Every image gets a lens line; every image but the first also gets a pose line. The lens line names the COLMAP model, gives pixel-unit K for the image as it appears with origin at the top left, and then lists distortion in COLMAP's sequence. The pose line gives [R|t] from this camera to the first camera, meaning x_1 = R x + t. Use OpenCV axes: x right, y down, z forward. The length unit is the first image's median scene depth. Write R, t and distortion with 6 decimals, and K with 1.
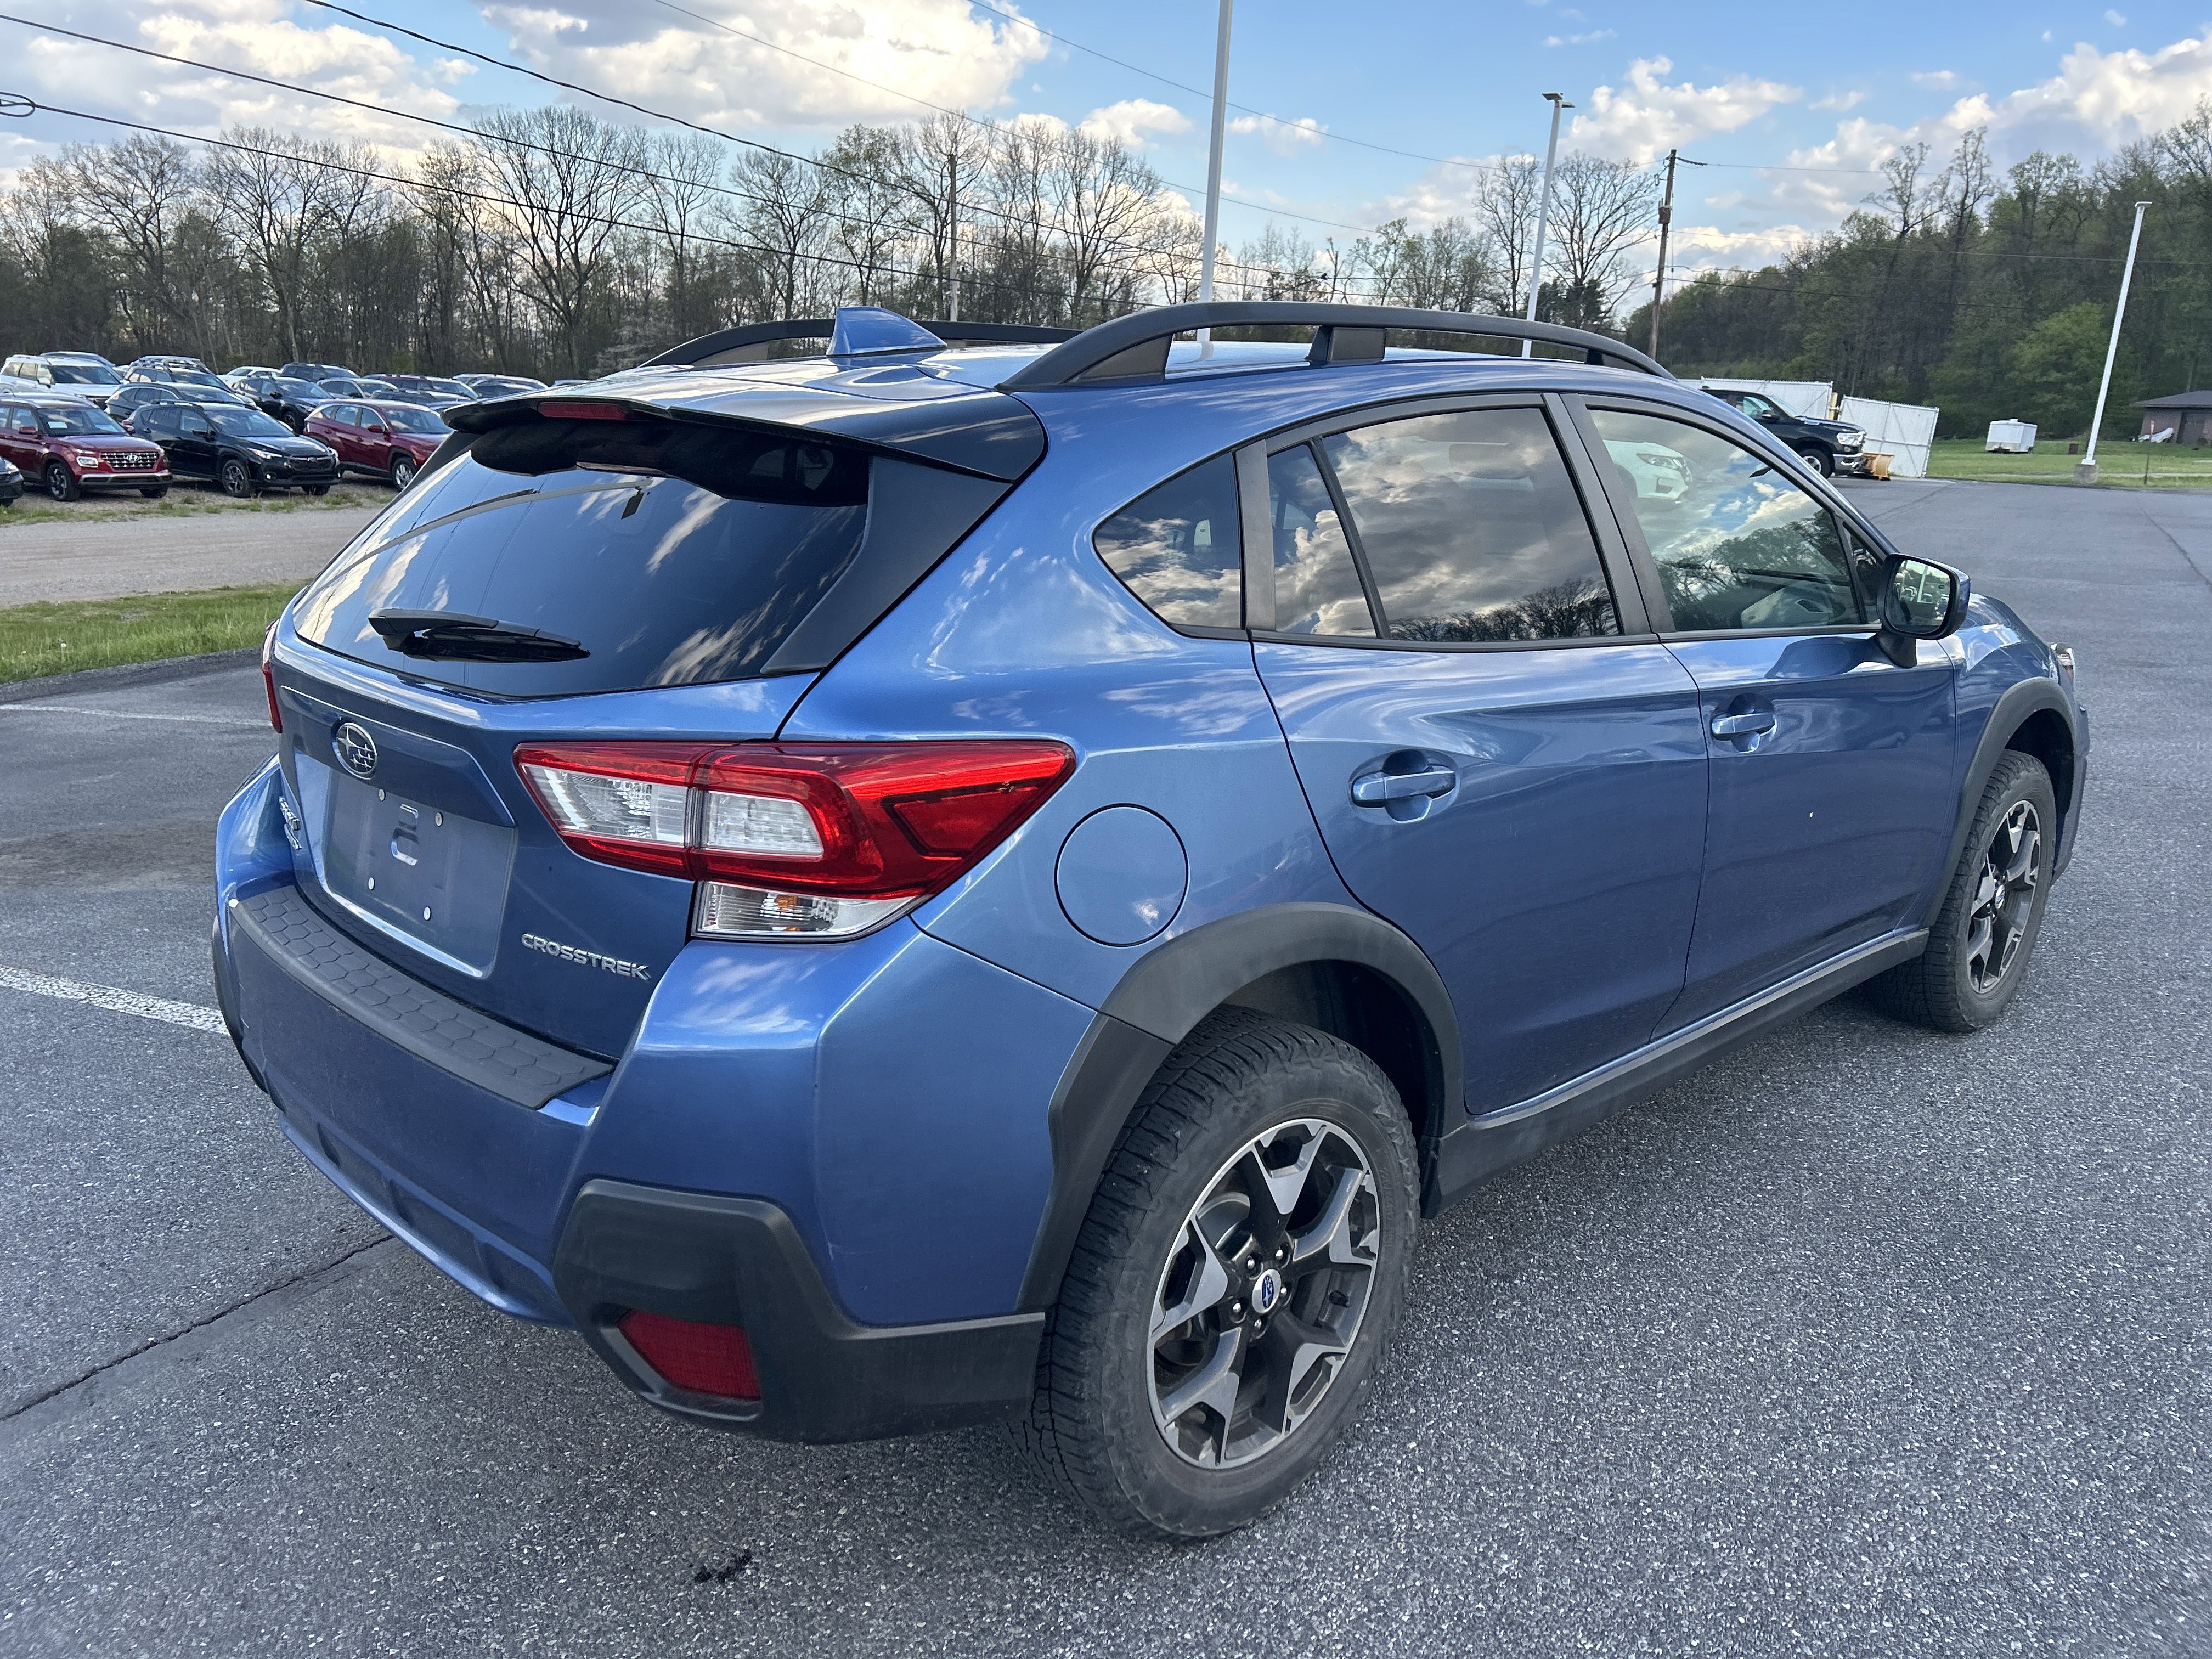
lens RADIAL K [[1703.5, 0, 1124.9], [0, 1703.5, 833.6], [0, 0, 1]] dist [0.055642, -0.059985]
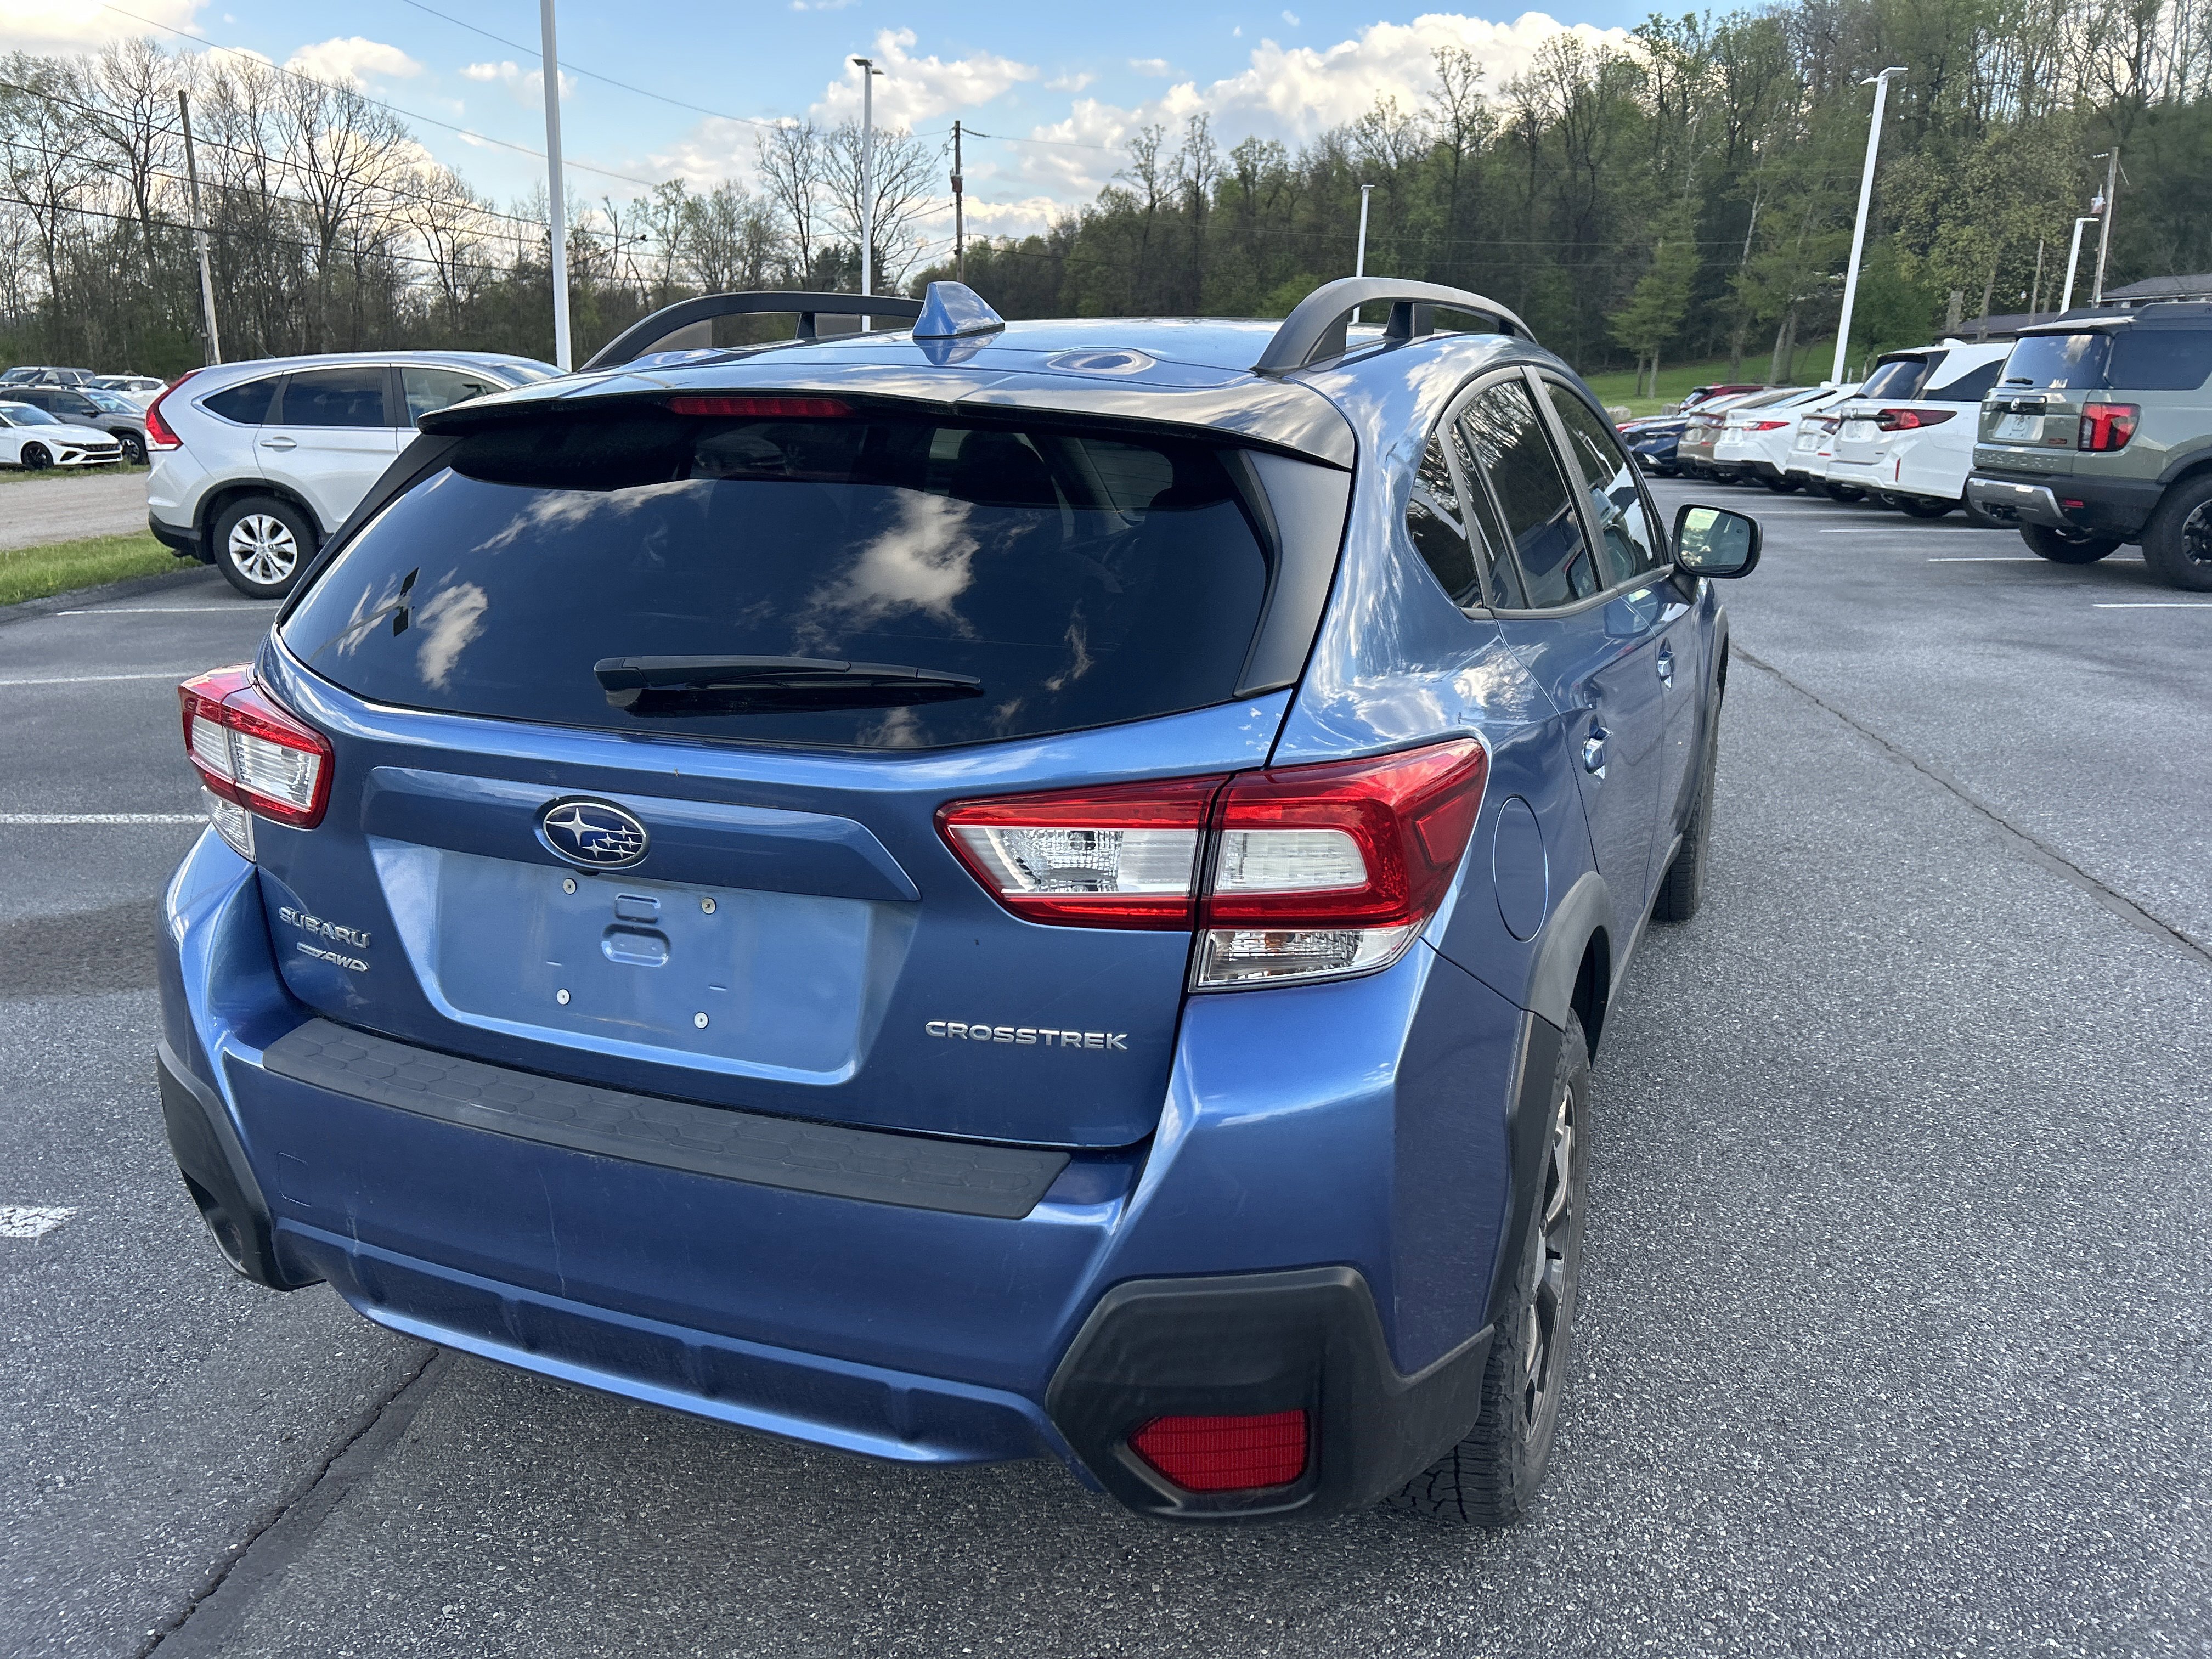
lens RADIAL K [[1703.5, 0, 1132.4], [0, 1703.5, 830.3], [0, 0, 1]] dist [0.055642, -0.059985]
pose [[0.919069, -0.117369, 0.376214, -0.378304], [0.110929, 0.993070, 0.038817, -0.039449], [-0.378162, 0.006057, 0.925719, 0.113209]]
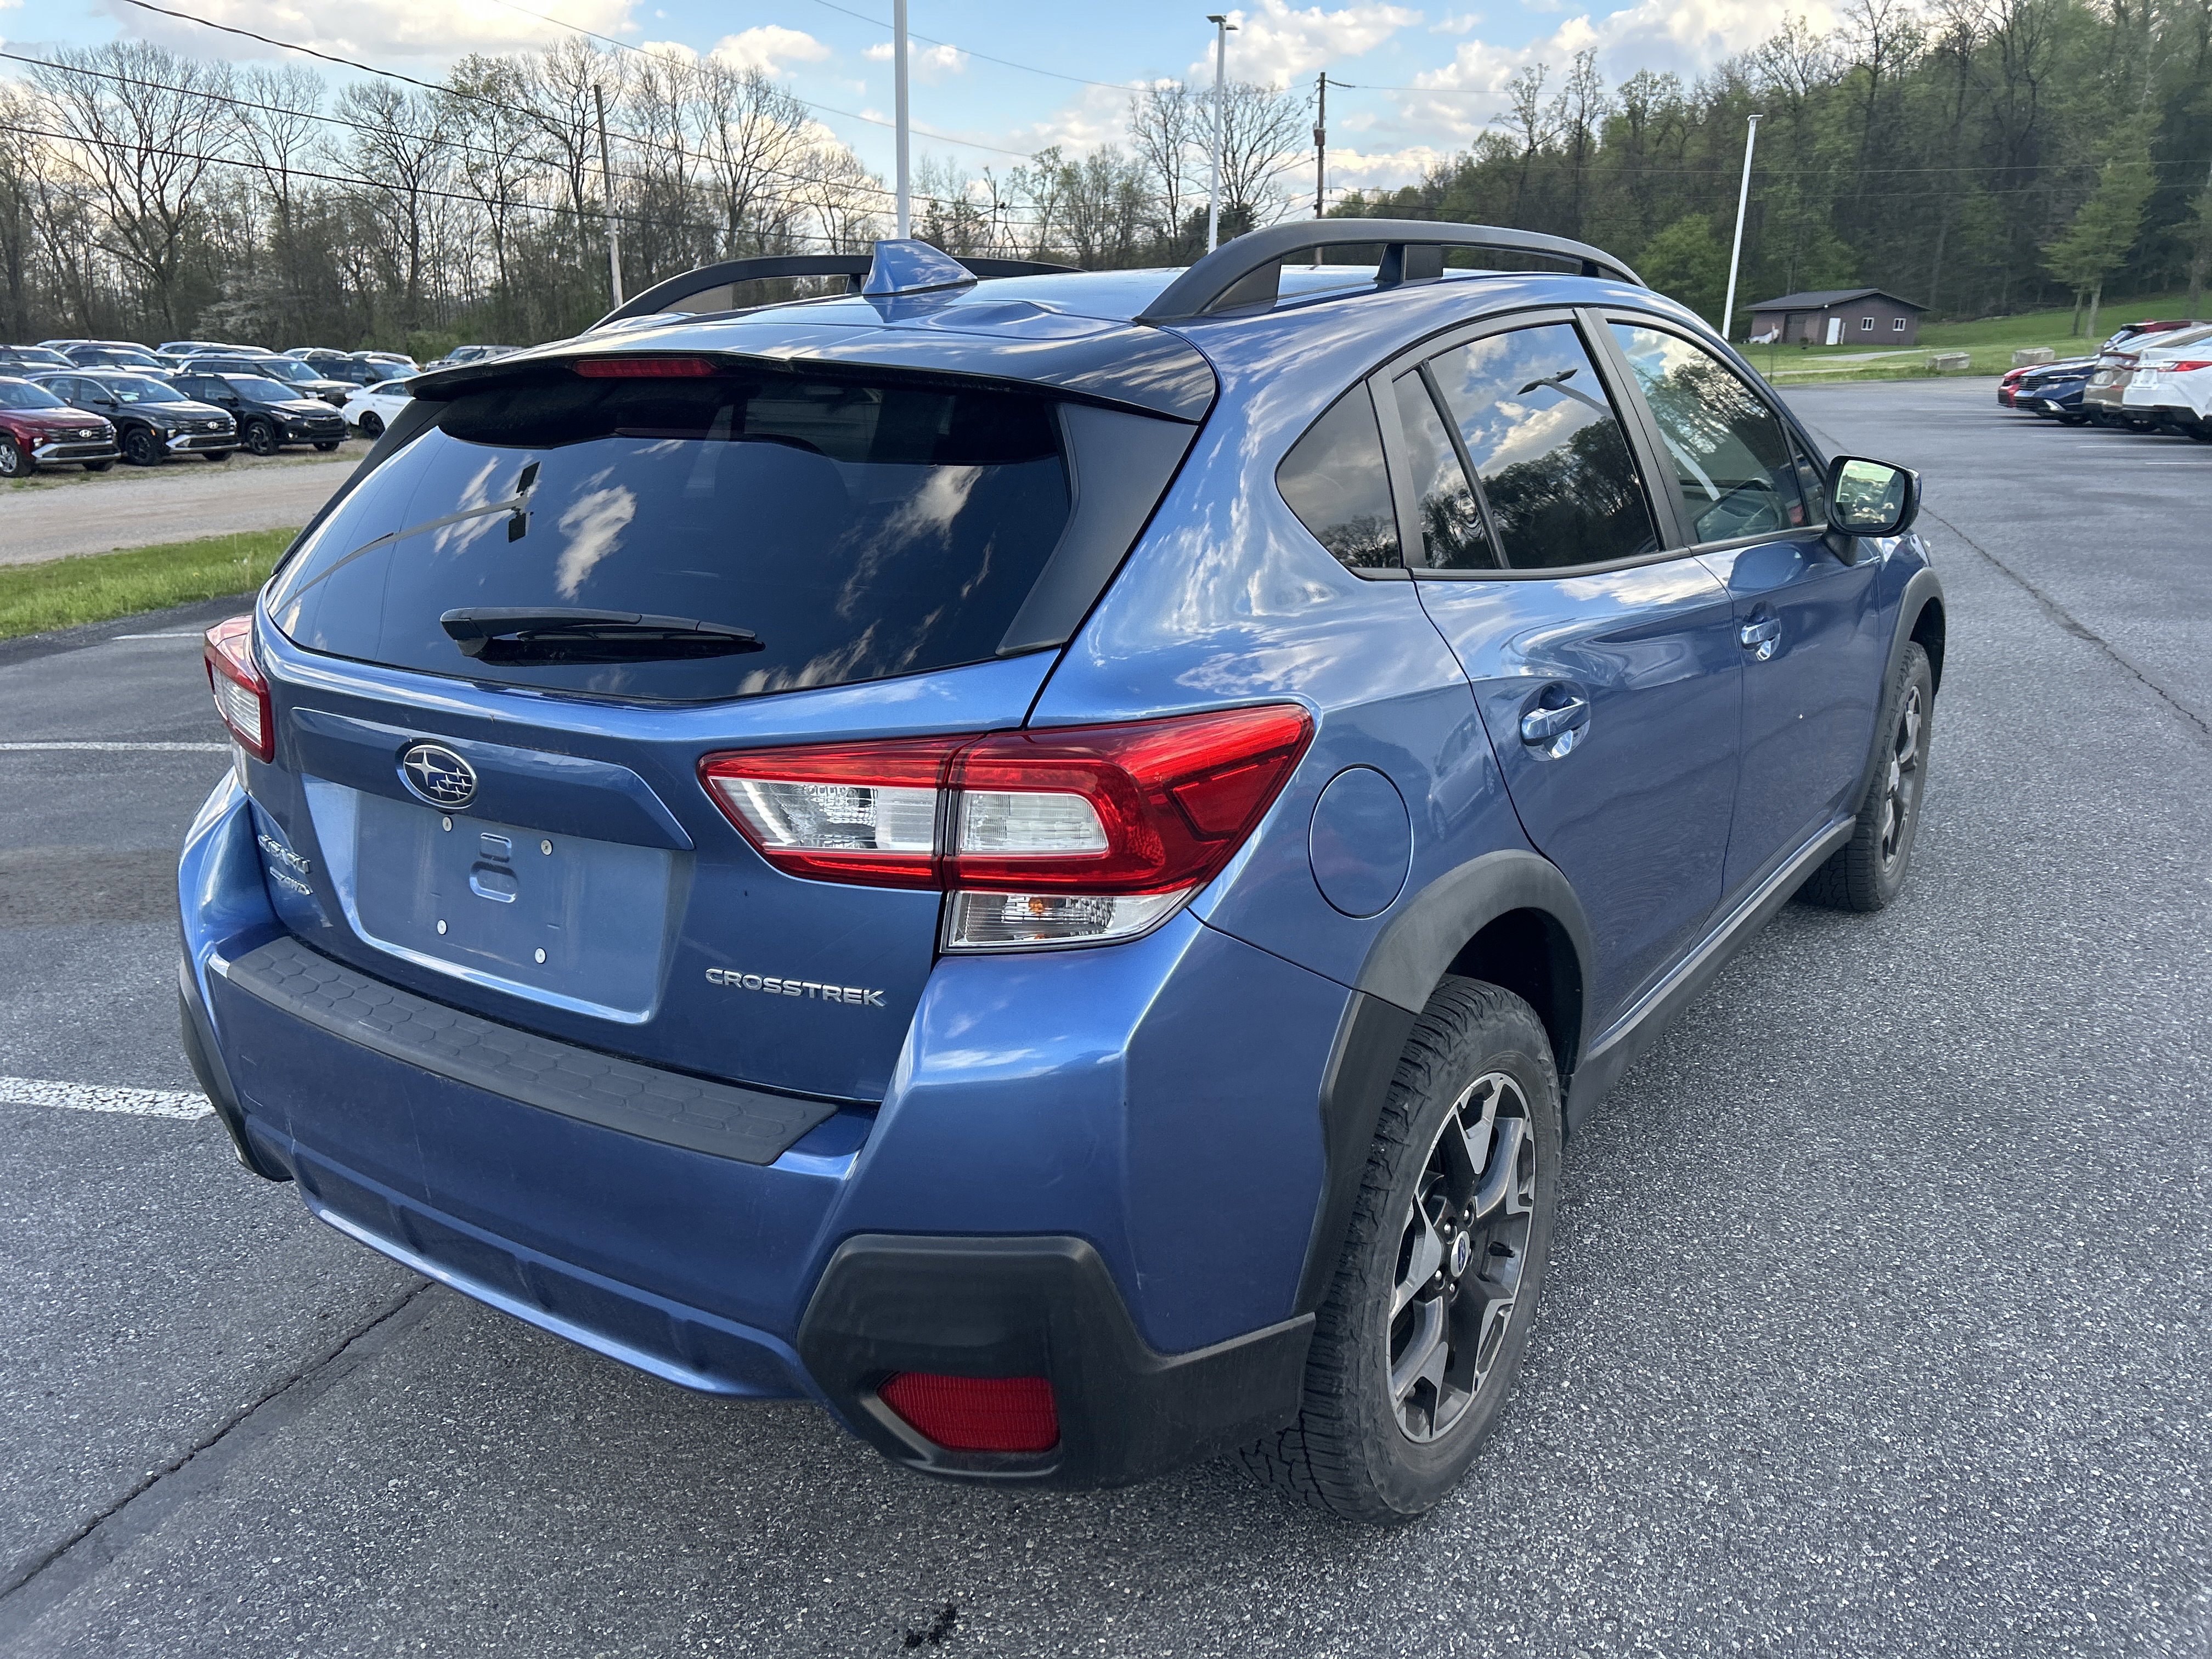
lens RADIAL K [[1703.5, 0, 1128.0], [0, 1703.5, 838.7], [0, 0, 1]] dist [0.055642, -0.059985]
pose [[0.980773, -0.091118, 0.172576, -0.188704], [0.084490, 0.995390, 0.045387, -0.019836], [-0.175916, -0.029933, 0.983950, 0.066680]]
